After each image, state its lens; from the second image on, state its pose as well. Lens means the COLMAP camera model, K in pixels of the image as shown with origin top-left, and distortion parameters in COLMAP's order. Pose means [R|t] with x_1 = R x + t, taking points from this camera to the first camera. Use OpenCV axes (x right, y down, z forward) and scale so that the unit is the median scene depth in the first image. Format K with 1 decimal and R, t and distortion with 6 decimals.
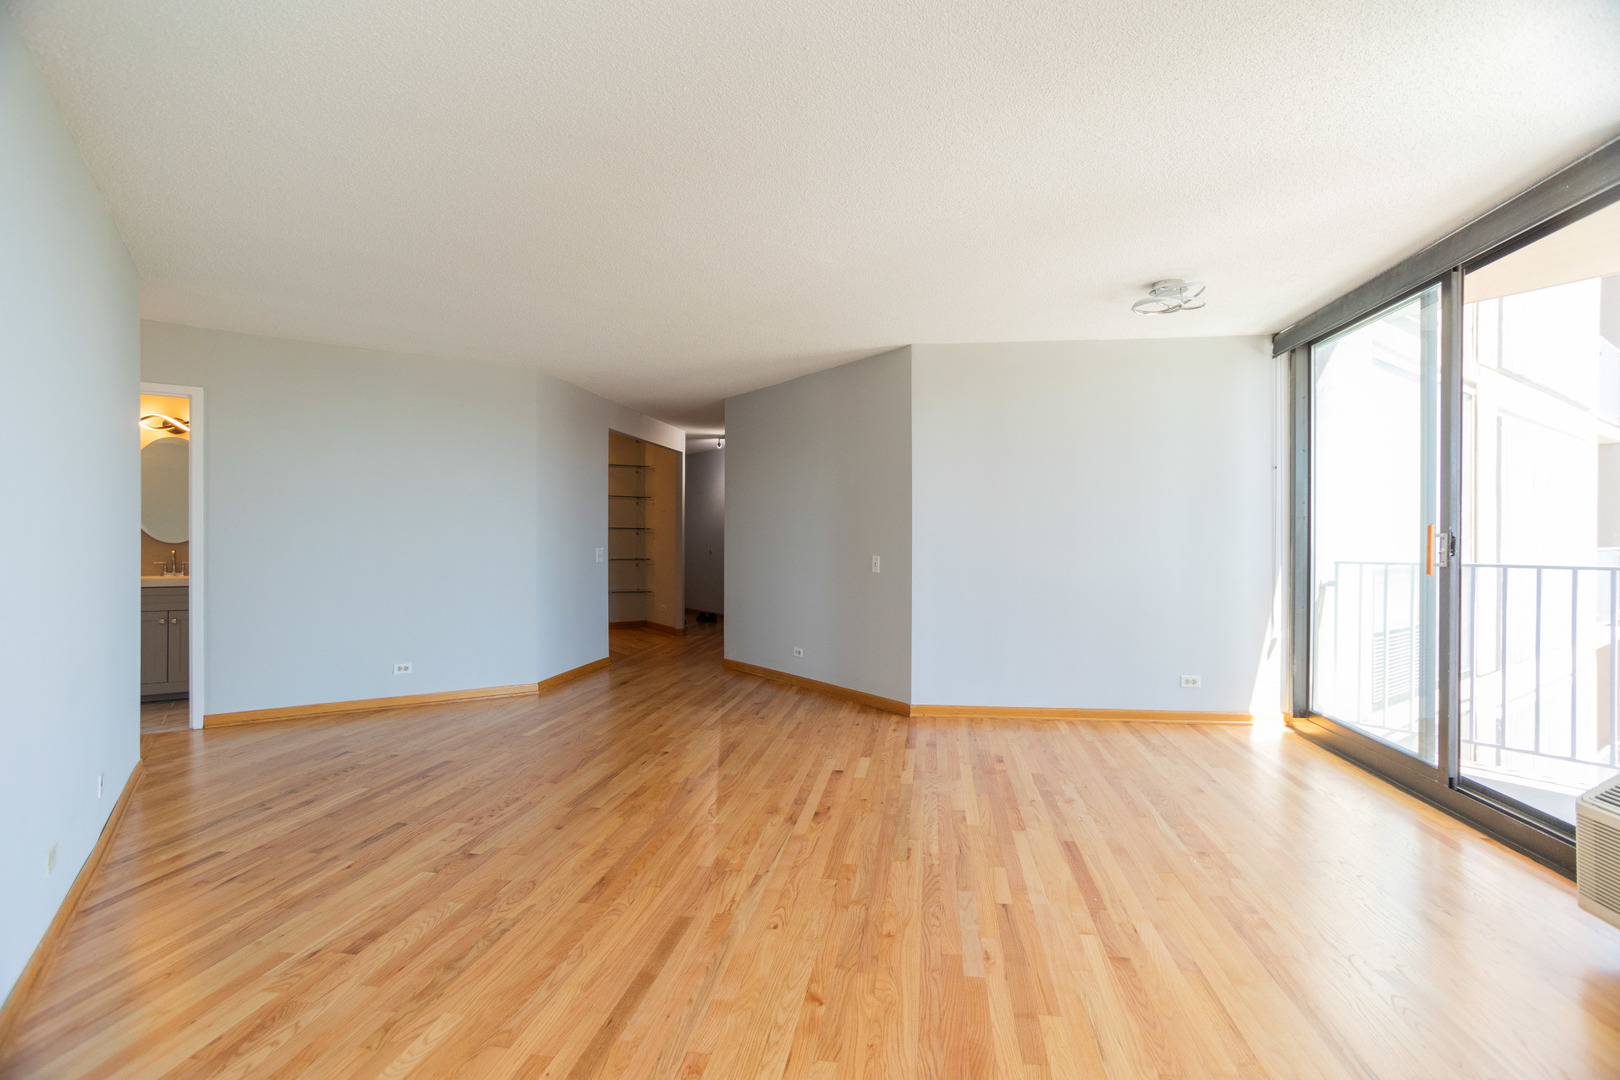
lens RADIAL K [[776.0, 0, 804.9], [0, 776.0, 540.3], [0, 0, 1]] dist [-0.073735, 0.046197]
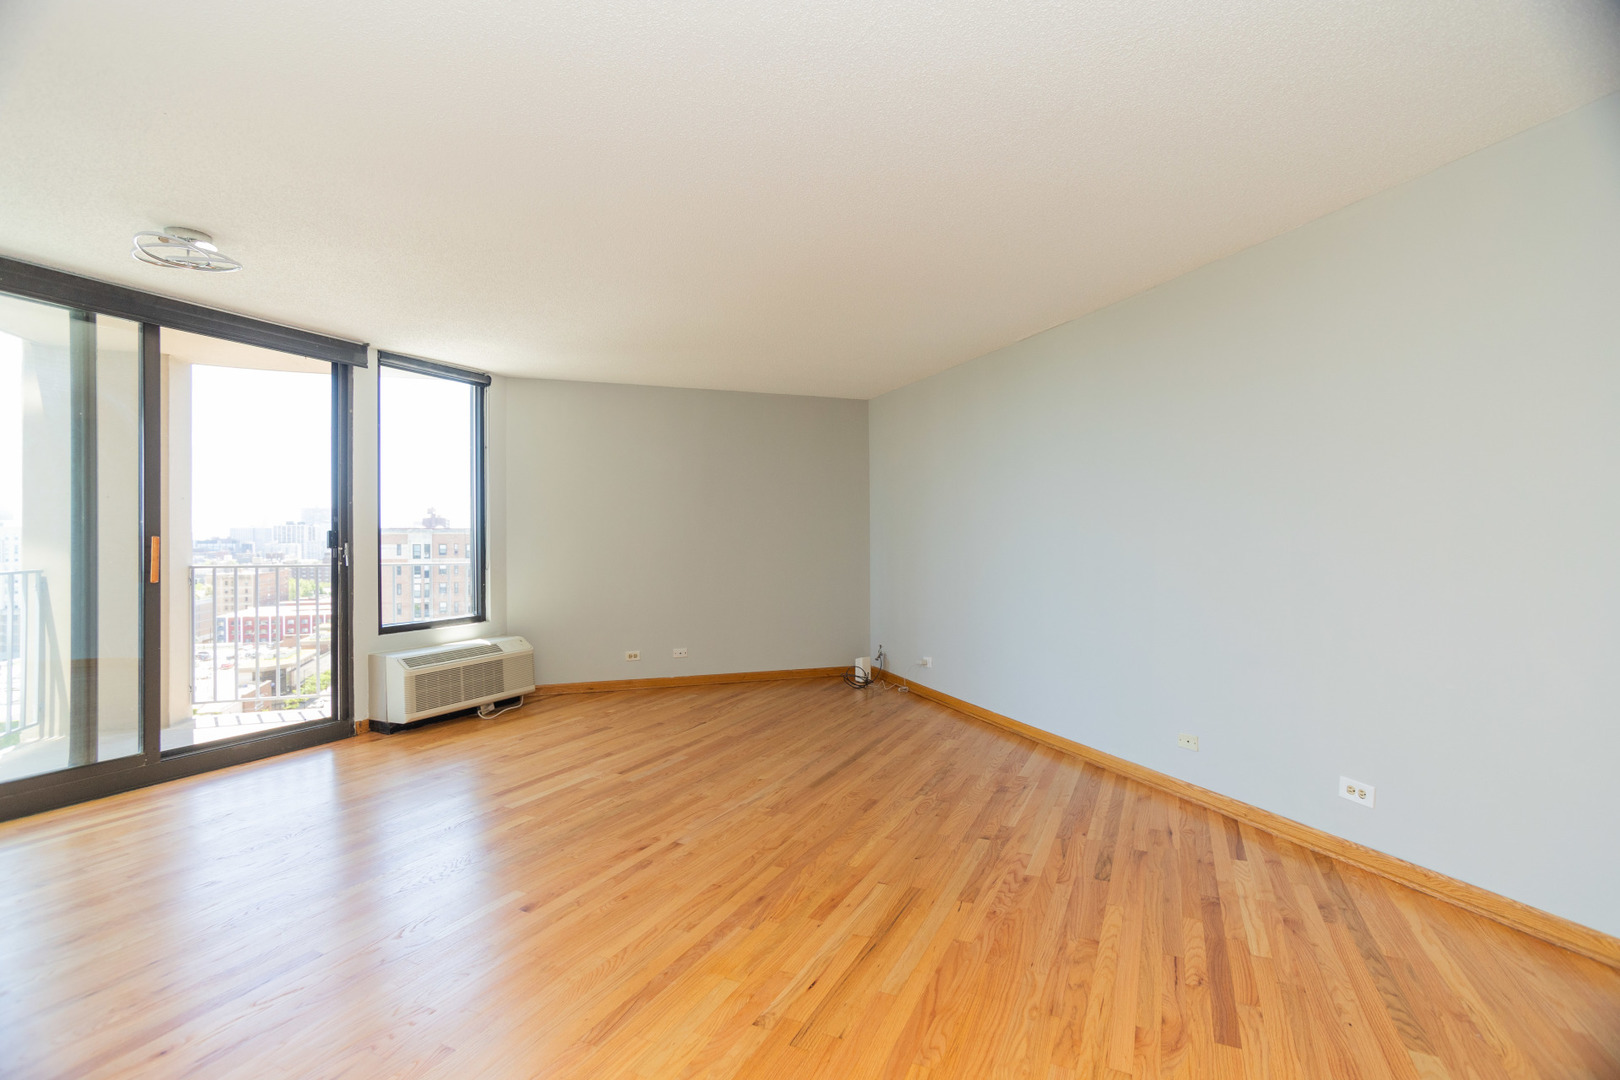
lens RADIAL K [[776.0, 0, 804.9], [0, 776.0, 540.3], [0, 0, 1]] dist [-0.073735, 0.046197]
pose [[-0.960217, 0.002091, 0.279246, -0.464272], [0.001939, 0.999998, -0.000818, -0.012999], [-0.279247, -0.000244, -0.960219, 1.990670]]
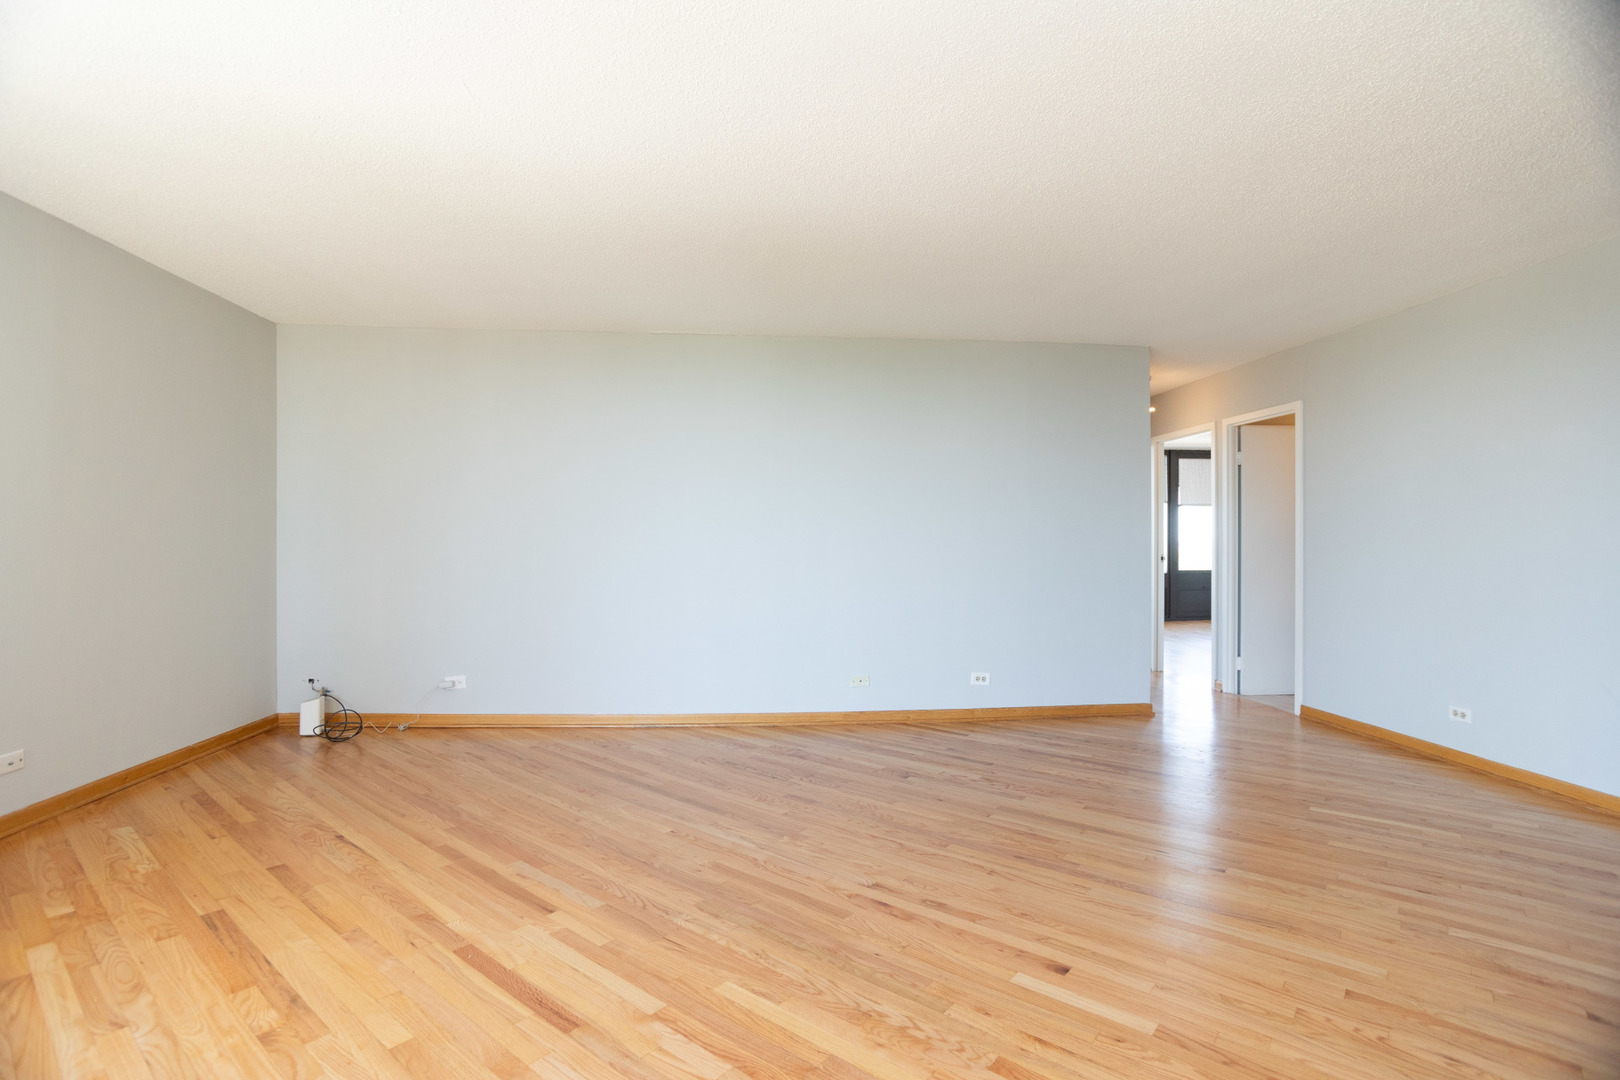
lens RADIAL K [[776.0, 0, 804.9], [0, 776.0, 540.3], [0, 0, 1]] dist [-0.073735, 0.046197]
pose [[-0.508814, -0.005324, -0.860860, 0.754513], [-0.004607, 0.999983, -0.003461, 0.006760], [0.860864, 0.002205, -0.508830, 1.430058]]
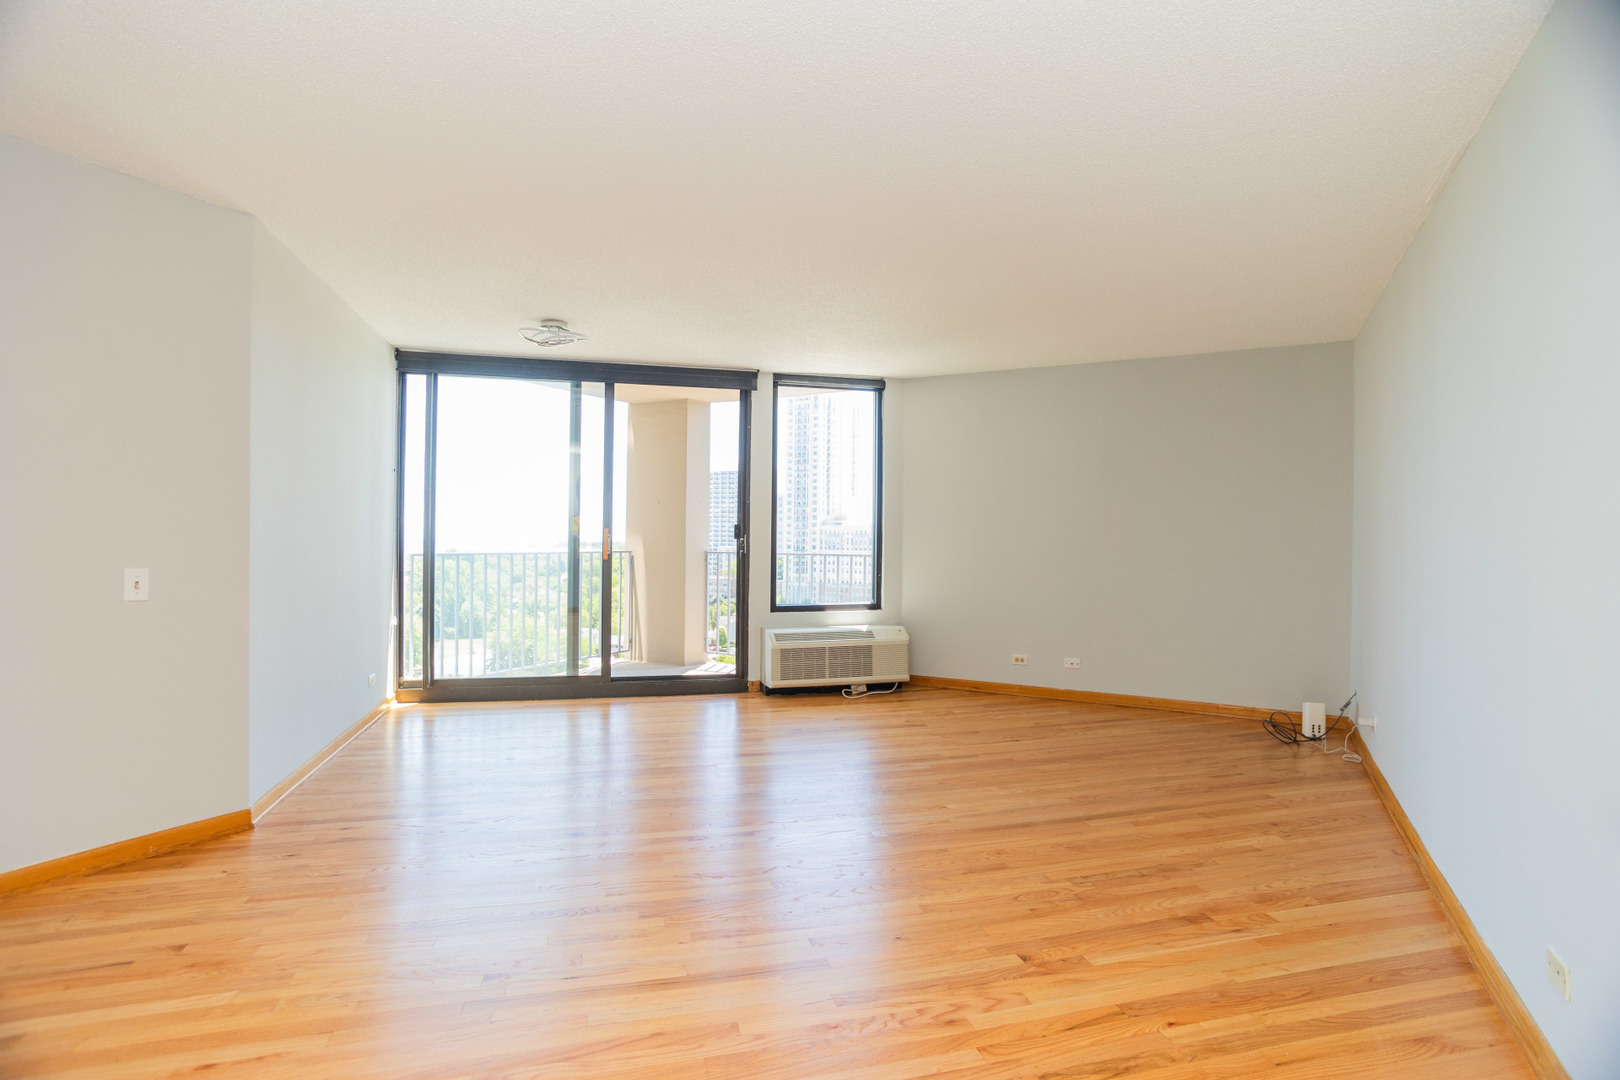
lens RADIAL K [[776.0, 0, 804.9], [0, 776.0, 540.3], [0, 0, 1]] dist [-0.073735, 0.046197]
pose [[-0.408697, -0.010109, 0.912614, -0.975144], [-0.011785, 0.999914, 0.005798, -0.009668], [-0.912594, -0.008385, -0.408780, 1.420929]]
